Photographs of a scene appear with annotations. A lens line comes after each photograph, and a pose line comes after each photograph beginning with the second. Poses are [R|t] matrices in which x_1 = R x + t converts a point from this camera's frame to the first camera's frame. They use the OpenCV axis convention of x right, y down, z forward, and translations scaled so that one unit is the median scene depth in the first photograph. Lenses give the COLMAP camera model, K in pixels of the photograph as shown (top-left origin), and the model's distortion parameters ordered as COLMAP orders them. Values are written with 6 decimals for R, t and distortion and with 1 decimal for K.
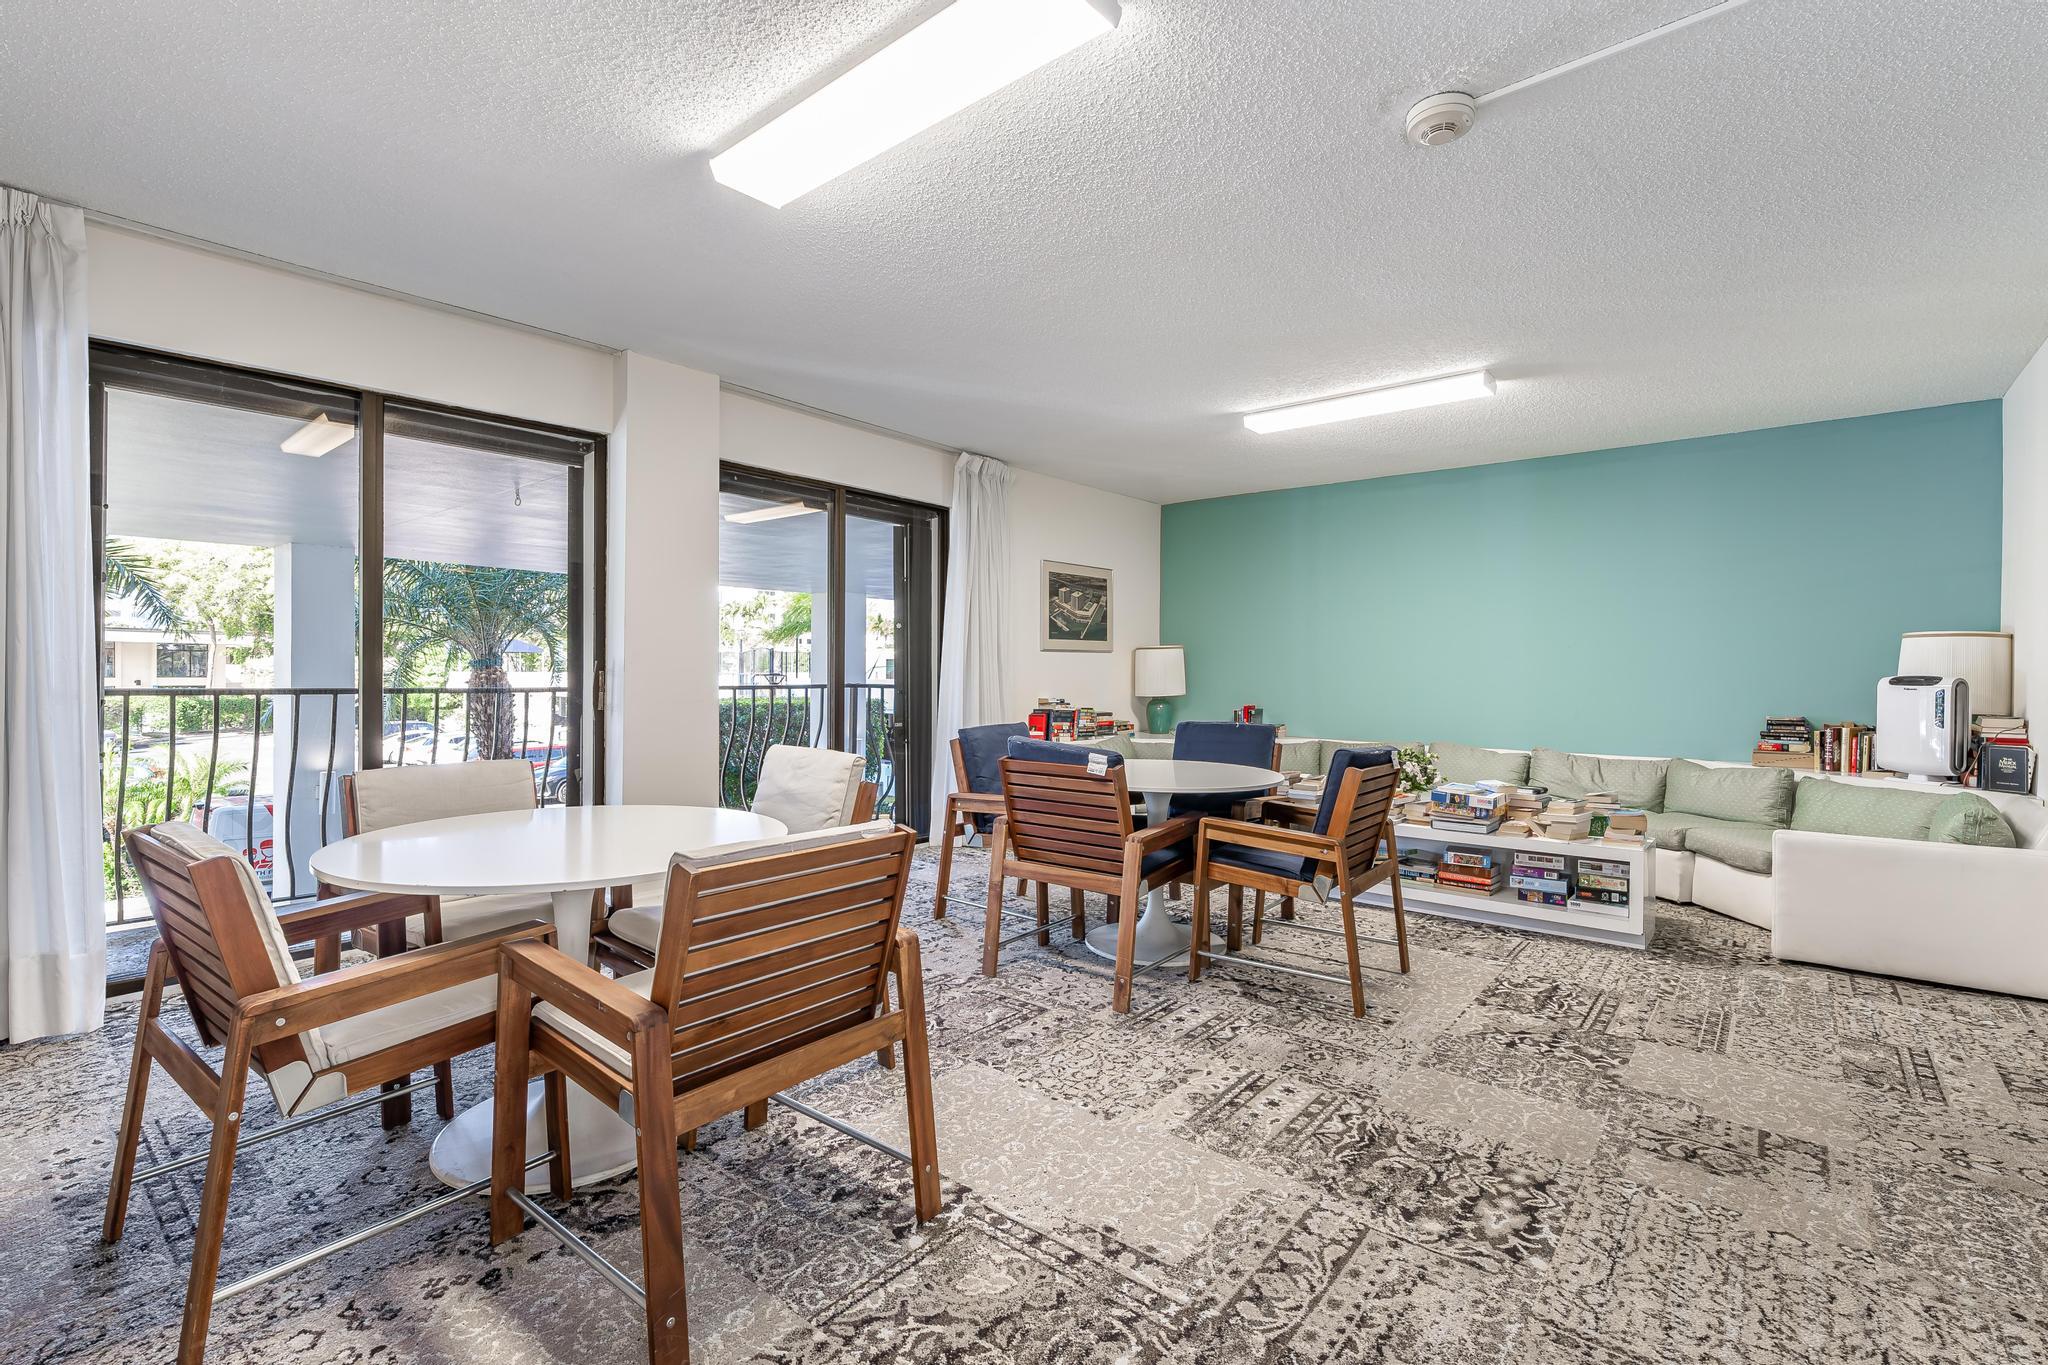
lens RADIAL K [[926.3, 0, 1039.1], [0, 926.3, 659.6], [0, 0, 1]] dist [0.000997, 0.000061]
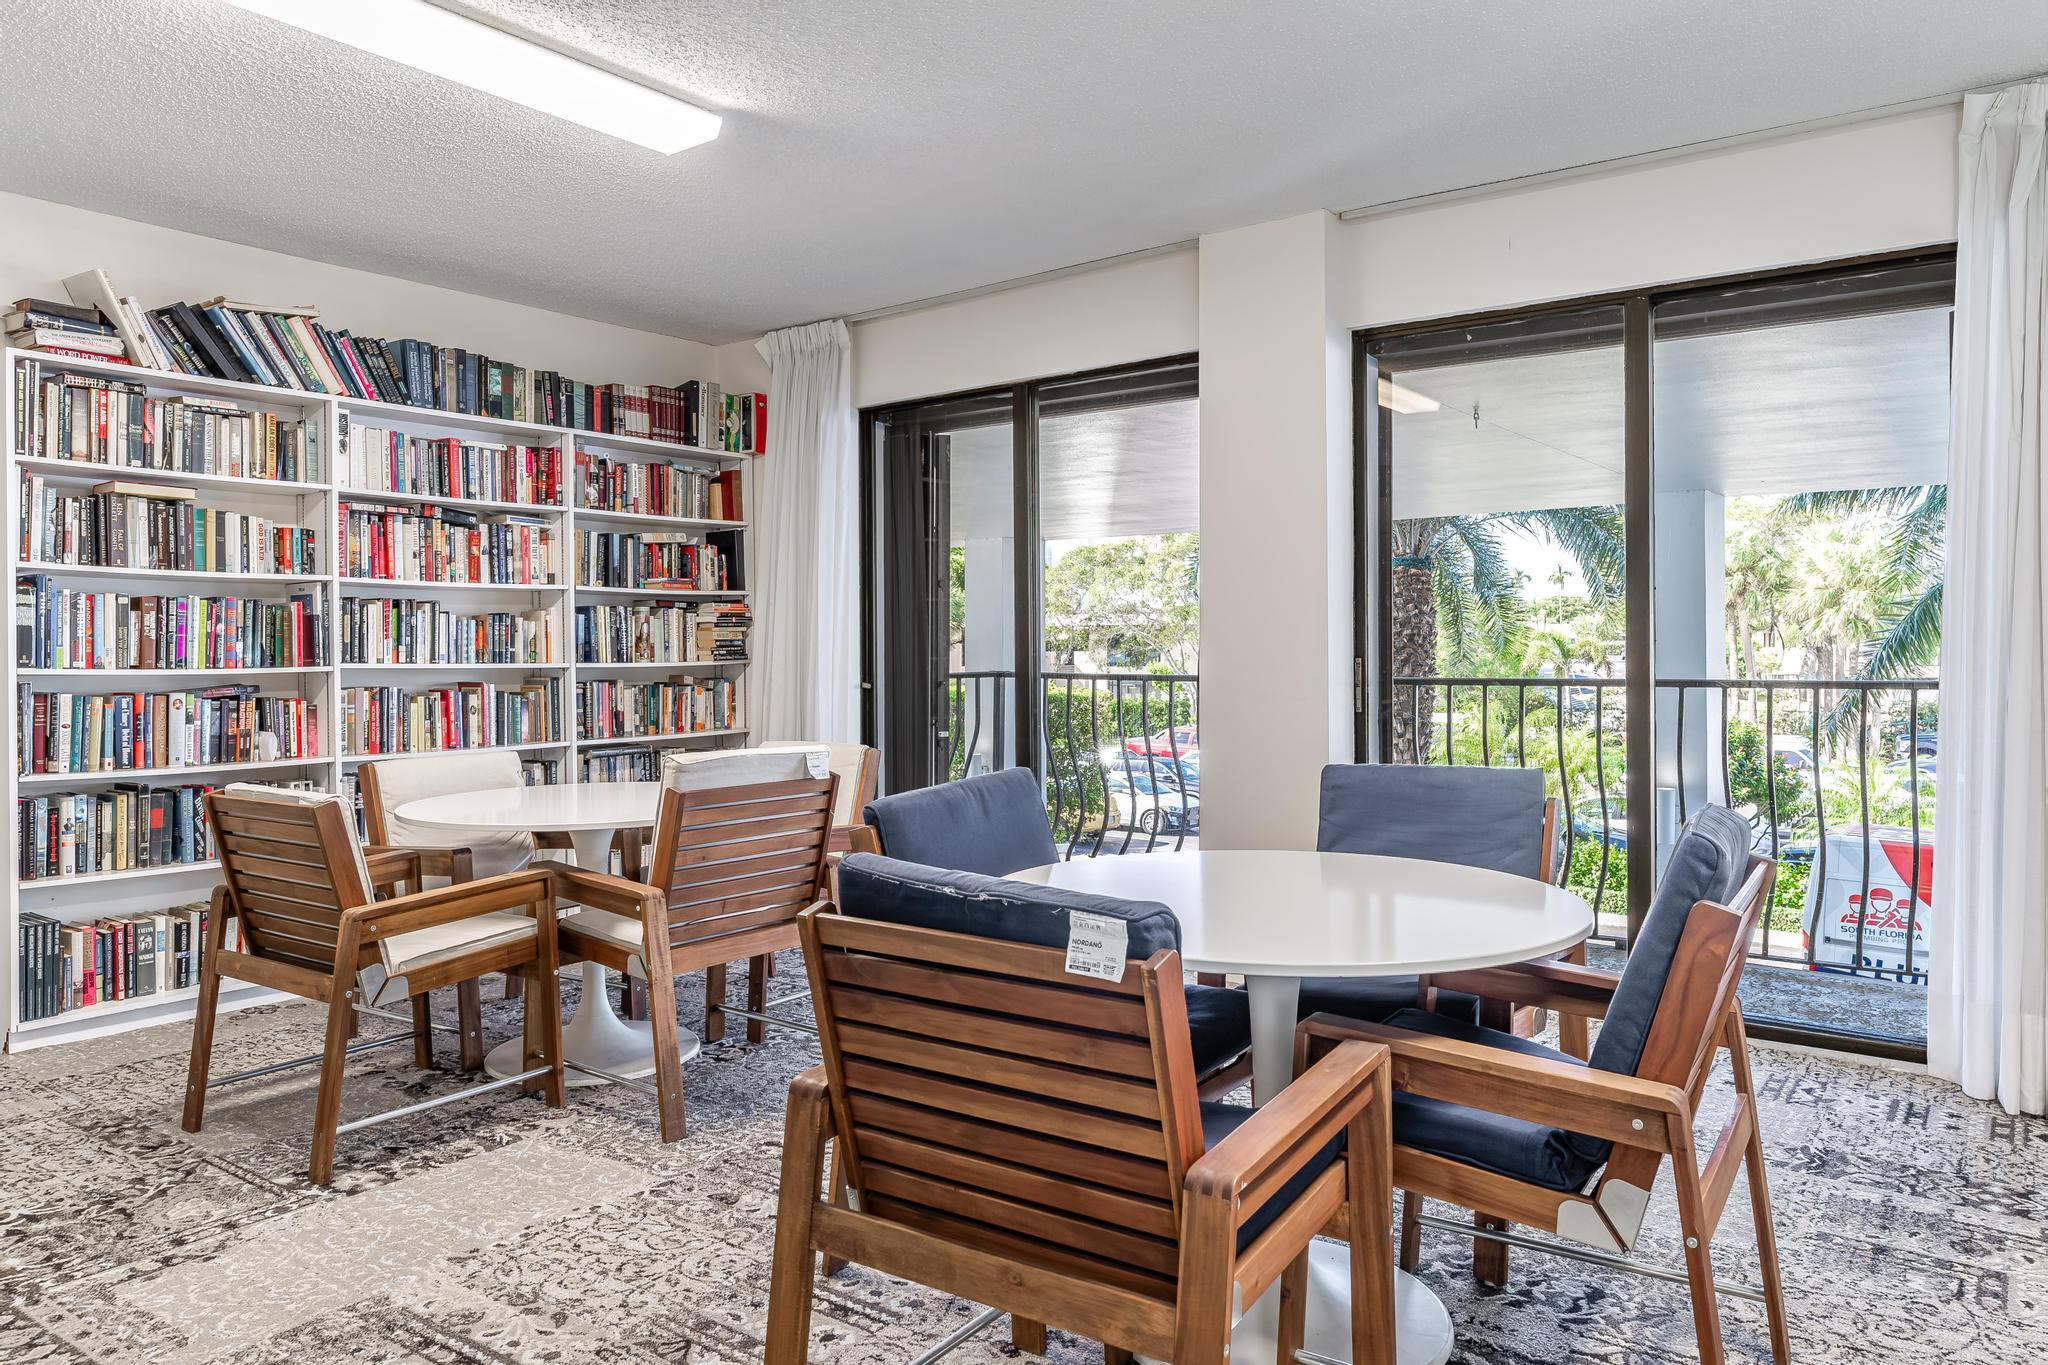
lens RADIAL K [[1392.5, 0, 1024.0], [0, 1392.5, 682.5], [0, 0, 1]] dist [0.000650, -0.008448]
pose [[0.054580, 0.014031, -0.998411, 1.421687], [0.006441, 0.999876, 0.014404, 0.031245], [0.998489, -0.007217, 0.054483, 1.664266]]
